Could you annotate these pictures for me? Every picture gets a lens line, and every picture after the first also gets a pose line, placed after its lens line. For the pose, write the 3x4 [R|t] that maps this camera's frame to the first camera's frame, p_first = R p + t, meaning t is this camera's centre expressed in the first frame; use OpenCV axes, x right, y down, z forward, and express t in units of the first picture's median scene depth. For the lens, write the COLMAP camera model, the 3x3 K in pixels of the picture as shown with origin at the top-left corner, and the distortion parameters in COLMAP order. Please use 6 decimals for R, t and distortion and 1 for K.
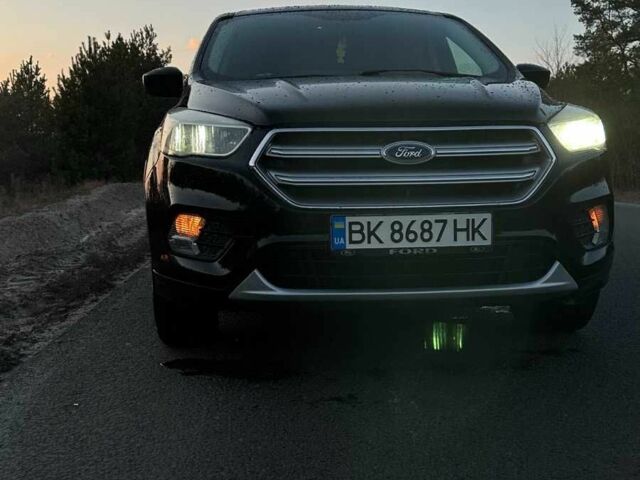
lens RADIAL K [[765.4, 0, 320.0], [0, 765.4, 240.0], [0, 0, 1]] dist [0.127828, -0.038358]
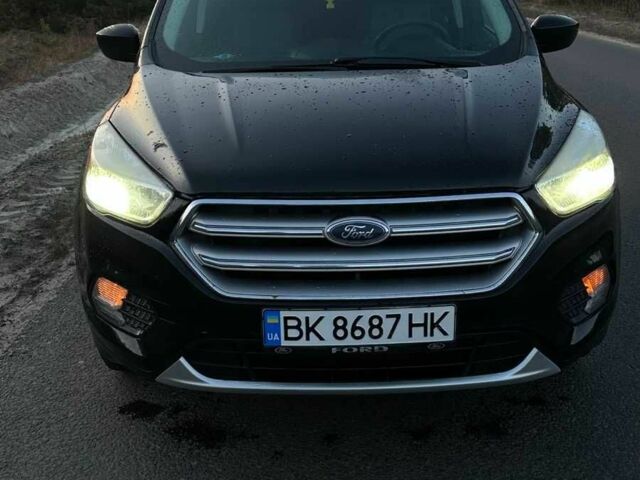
lens RADIAL K [[765.4, 0, 320.0], [0, 765.4, 240.0], [0, 0, 1]] dist [0.127828, -0.038358]
pose [[0.997563, 0.019307, -0.067052, 0.131443], [-0.003577, 0.973843, 0.227195, -0.295786], [0.069685, -0.226402, 0.971538, 0.192456]]
